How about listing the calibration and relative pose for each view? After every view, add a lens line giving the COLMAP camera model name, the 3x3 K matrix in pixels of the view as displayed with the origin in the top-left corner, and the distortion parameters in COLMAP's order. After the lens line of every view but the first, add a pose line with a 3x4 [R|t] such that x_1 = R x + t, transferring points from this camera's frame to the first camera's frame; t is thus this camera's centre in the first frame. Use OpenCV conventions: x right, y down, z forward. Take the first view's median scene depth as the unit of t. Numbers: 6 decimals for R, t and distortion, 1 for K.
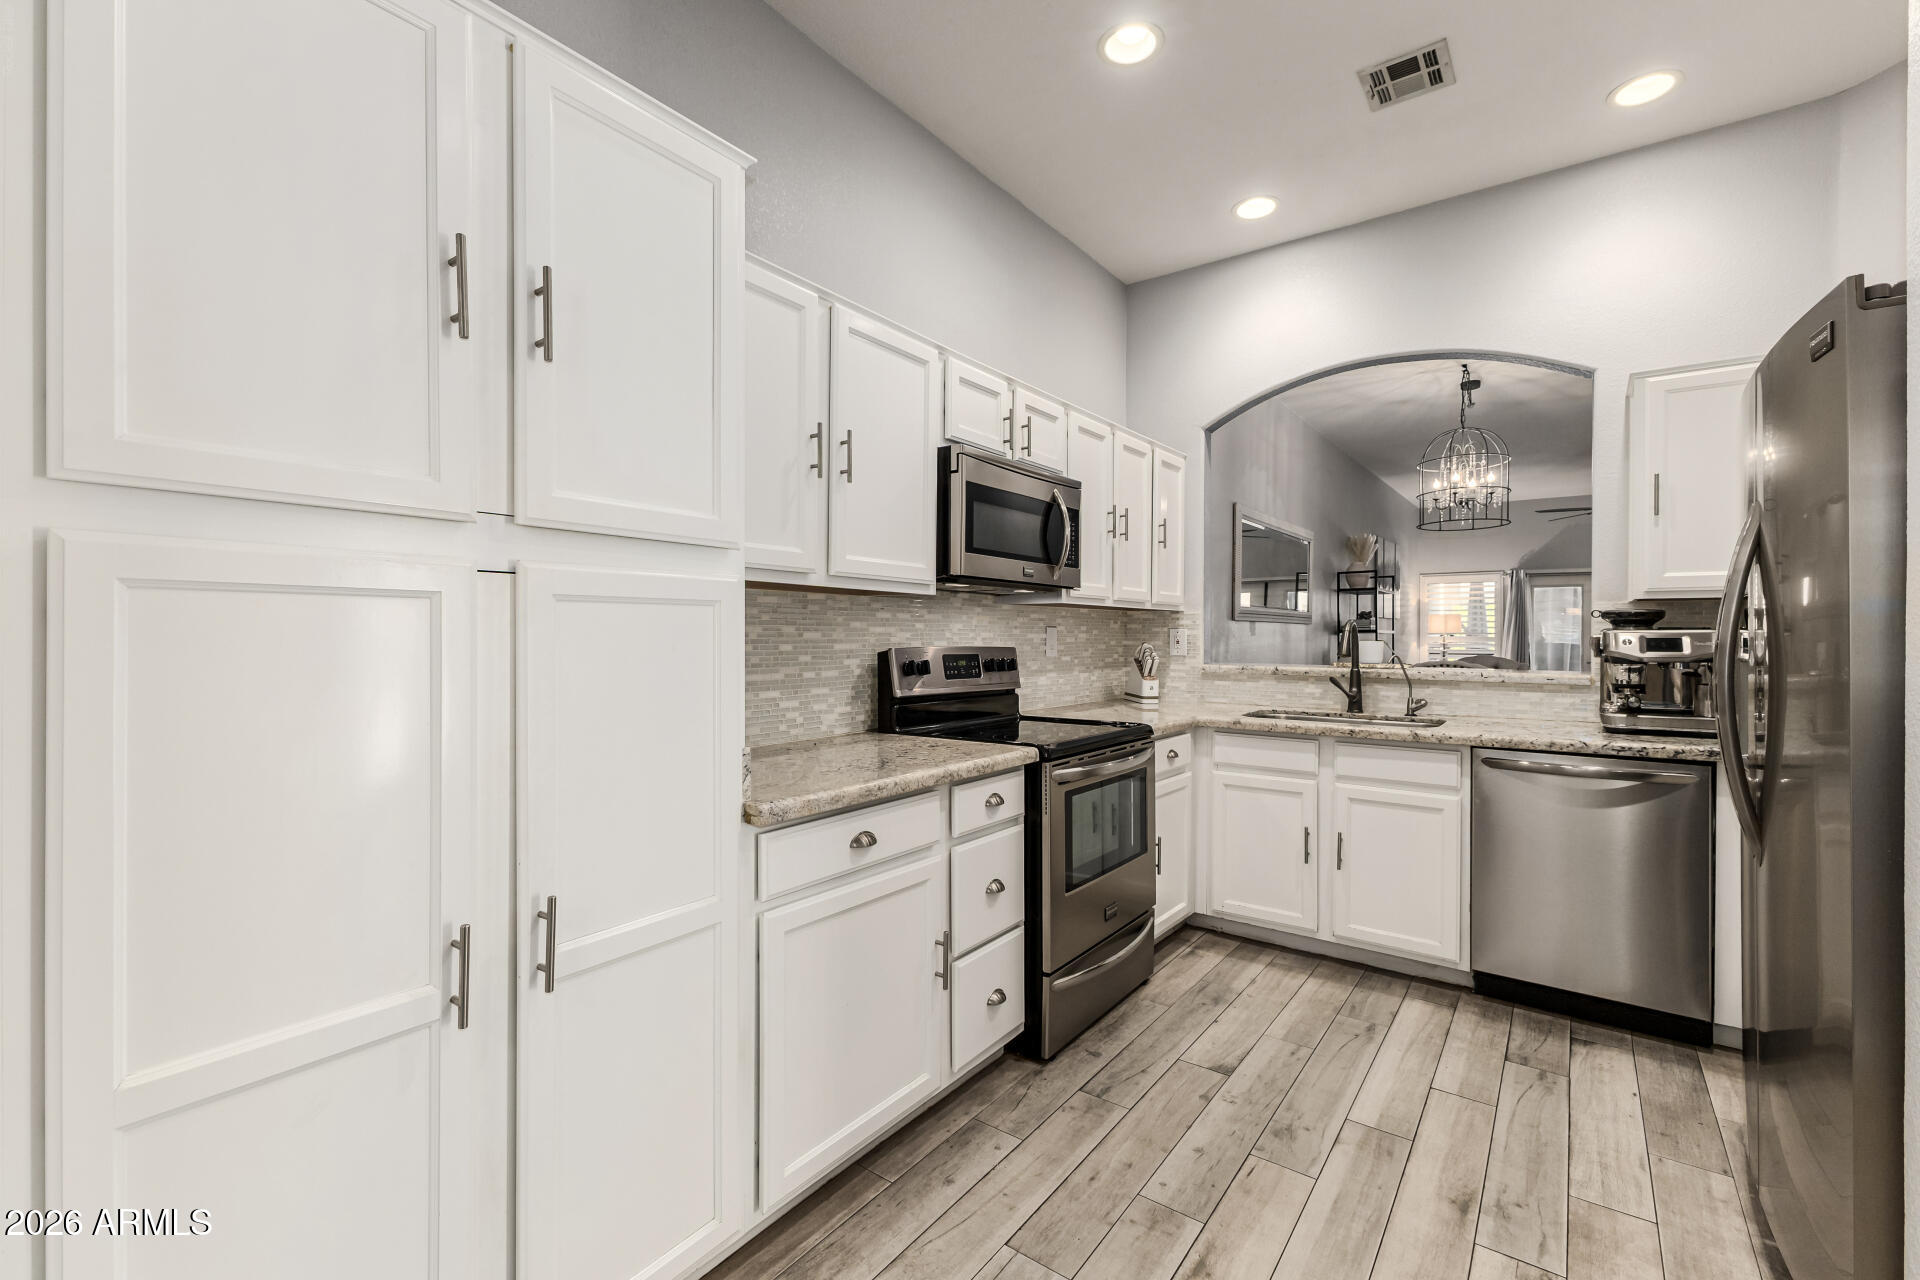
lens RADIAL K [[825.7, 0, 959.9], [0, 825.7, 637.1], [0, 0, 1]] dist [0.013167, -0.003400]
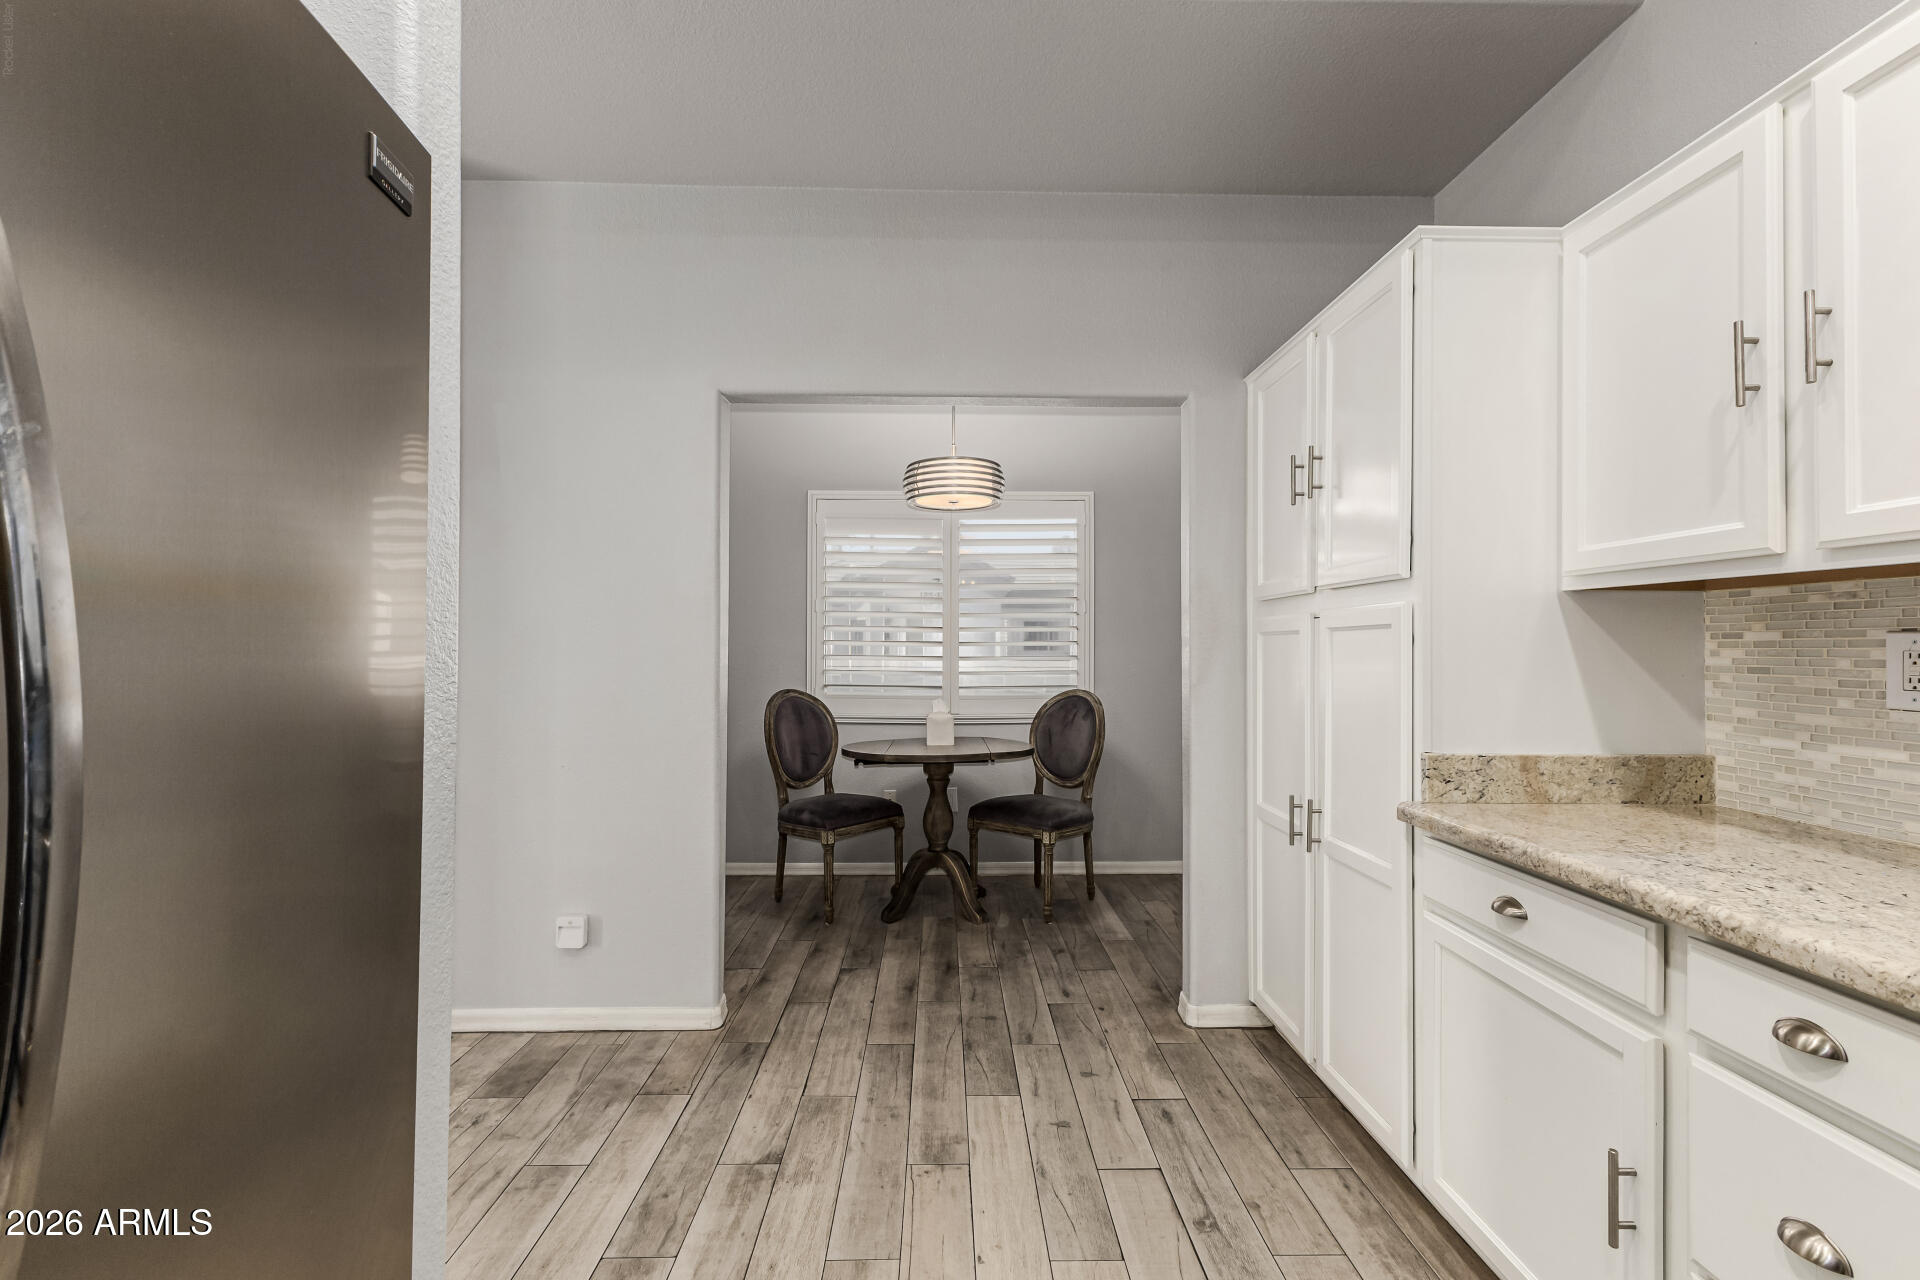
lens RADIAL K [[825.7, 0, 959.9], [0, 825.7, 637.1], [0, 0, 1]] dist [0.013167, -0.003400]
pose [[-0.791182, -0.014786, -0.611402, 0.493882], [-0.009011, 0.999881, -0.012520, -0.001204], [0.611514, -0.004396, -0.791221, 0.806840]]
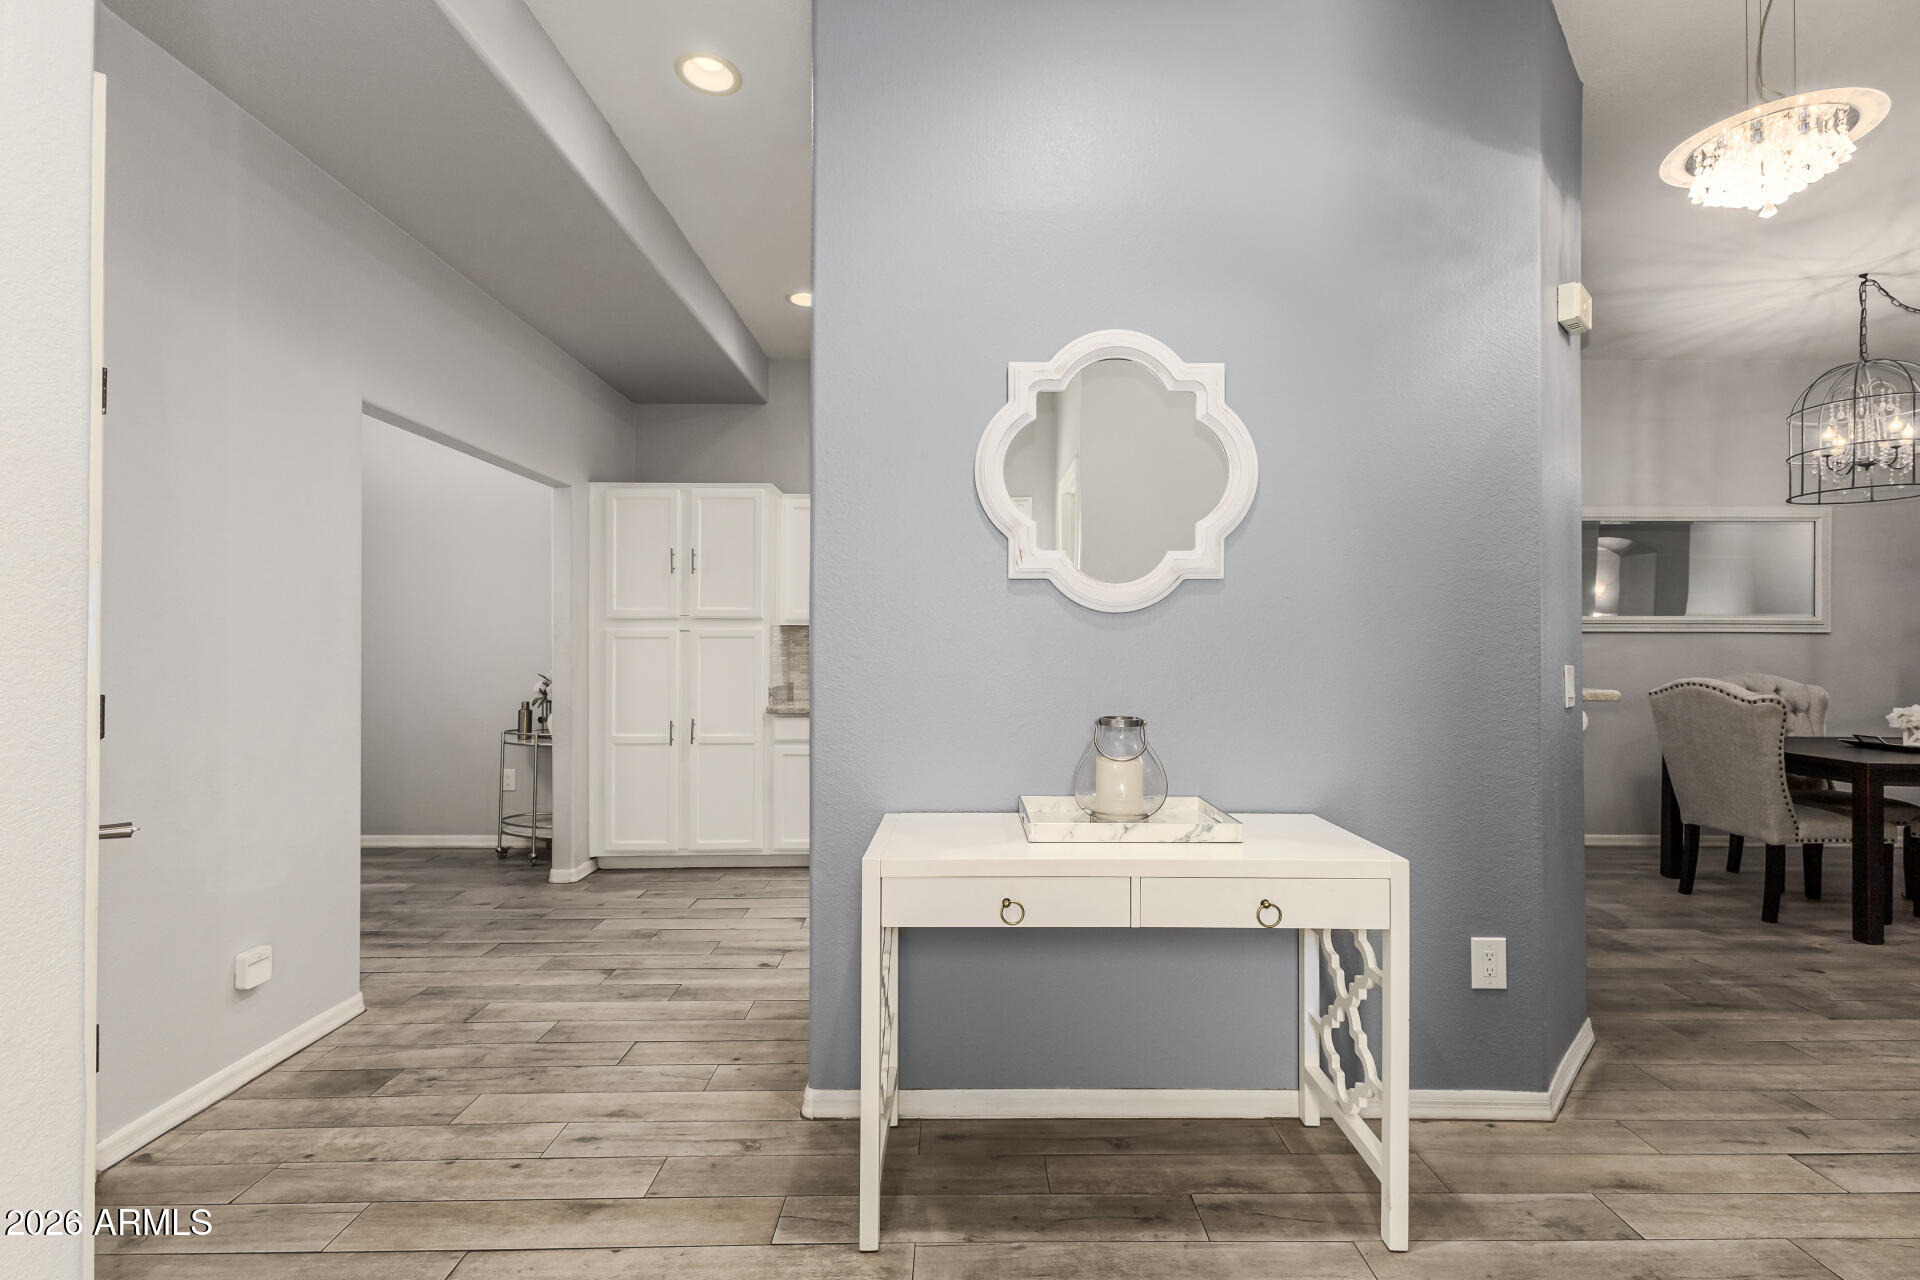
lens RADIAL K [[843.4, 0, 966.4], [0, 843.4, 639.4], [0, 0, 1]] dist [0.002754, -0.000373]
pose [[0.605474, -0.012995, -0.795759, 1.342294], [-0.002094, 0.999837, -0.017921, 0.011094], [0.795862, 0.012517, 0.605348, -0.125619]]
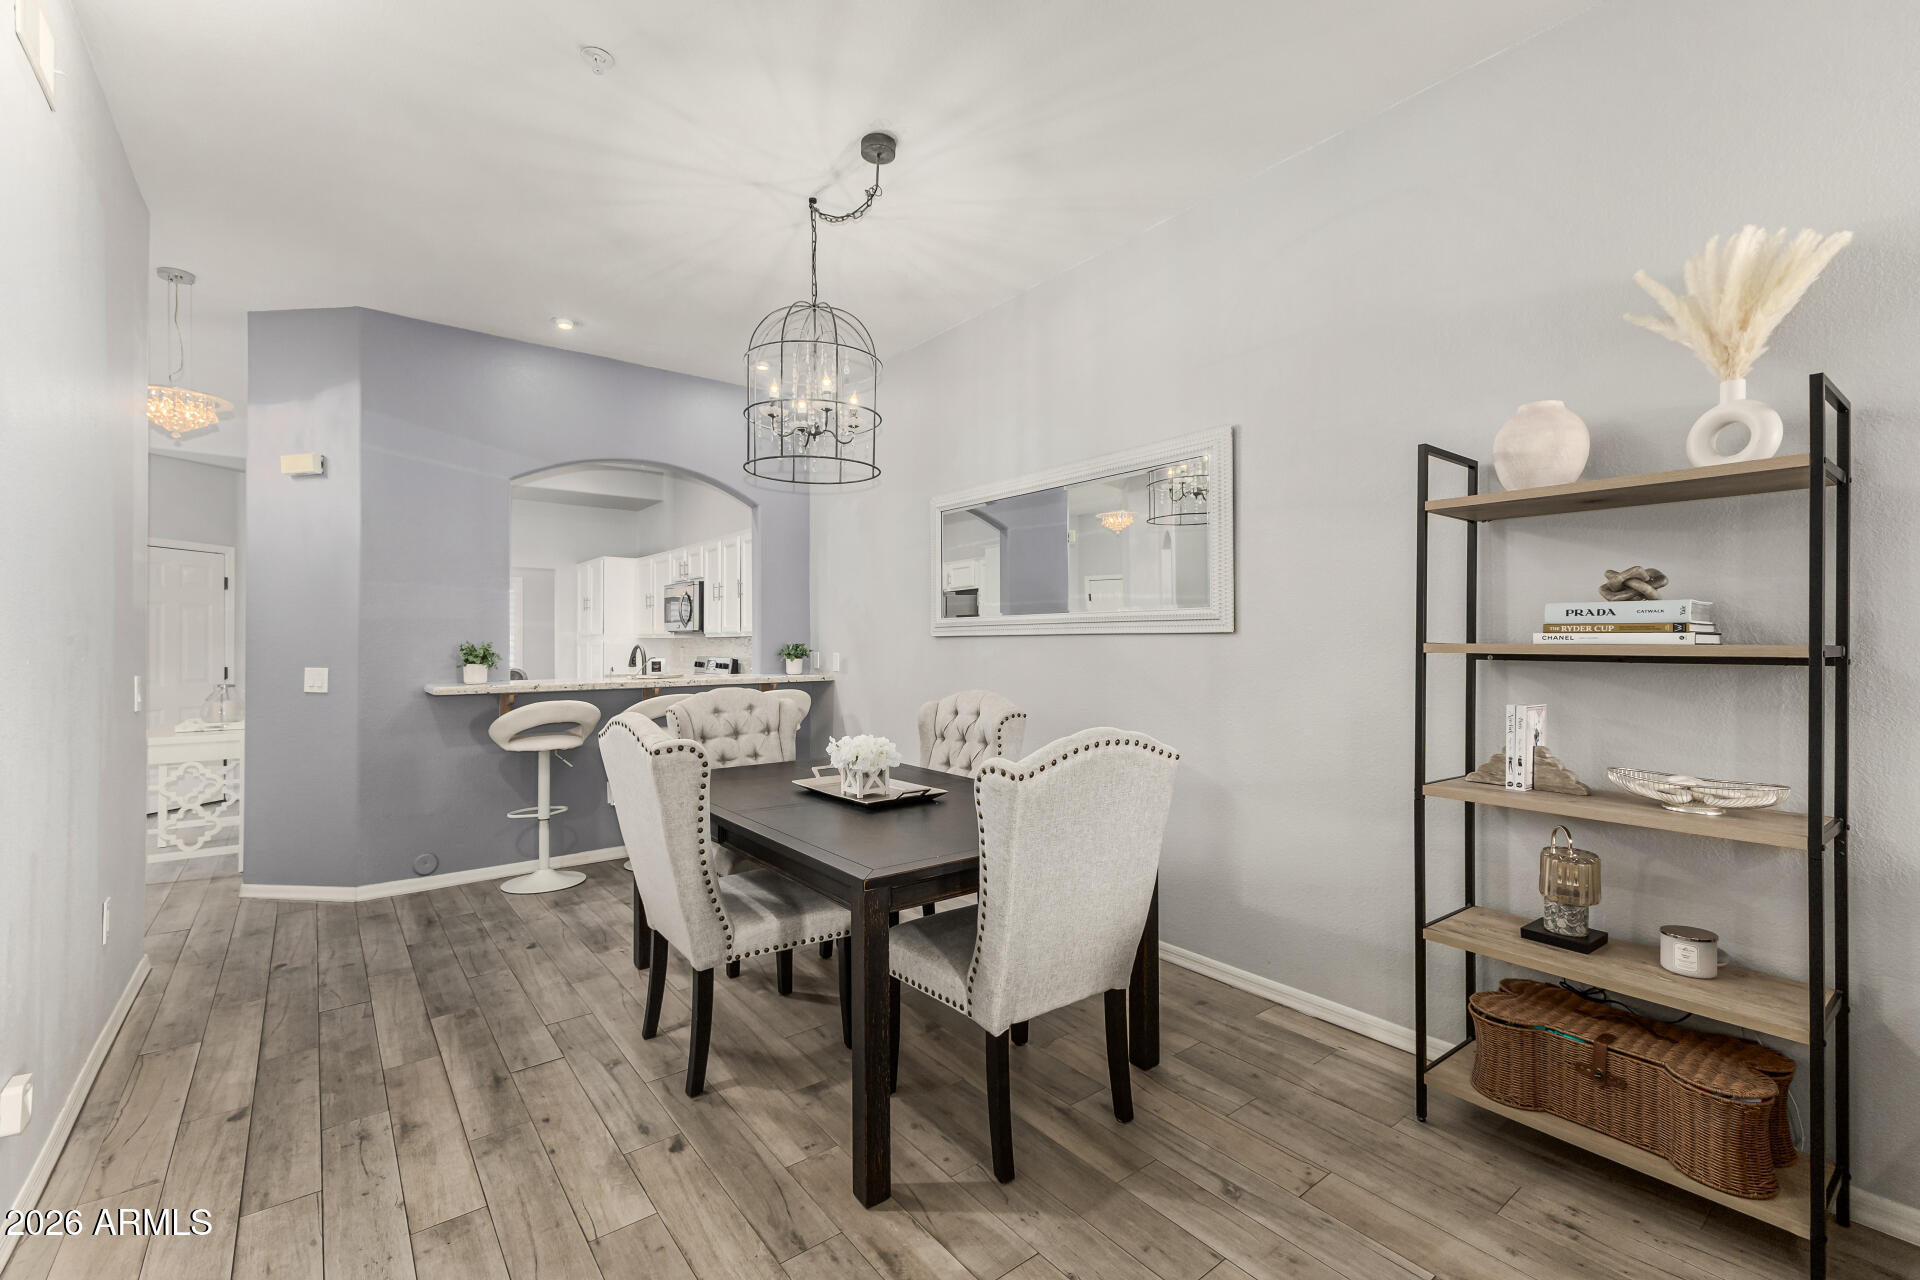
lens RADIAL K [[825.7, 0, 959.9], [0, 825.7, 637.1], [0, 0, 1]] dist [0.013167, -0.003400]
pose [[-0.259530, -0.009204, -0.965691, 2.139498], [-0.001271, 0.999957, -0.009189, -0.020706], [0.965734, -0.001157, -0.259531, 2.338380]]
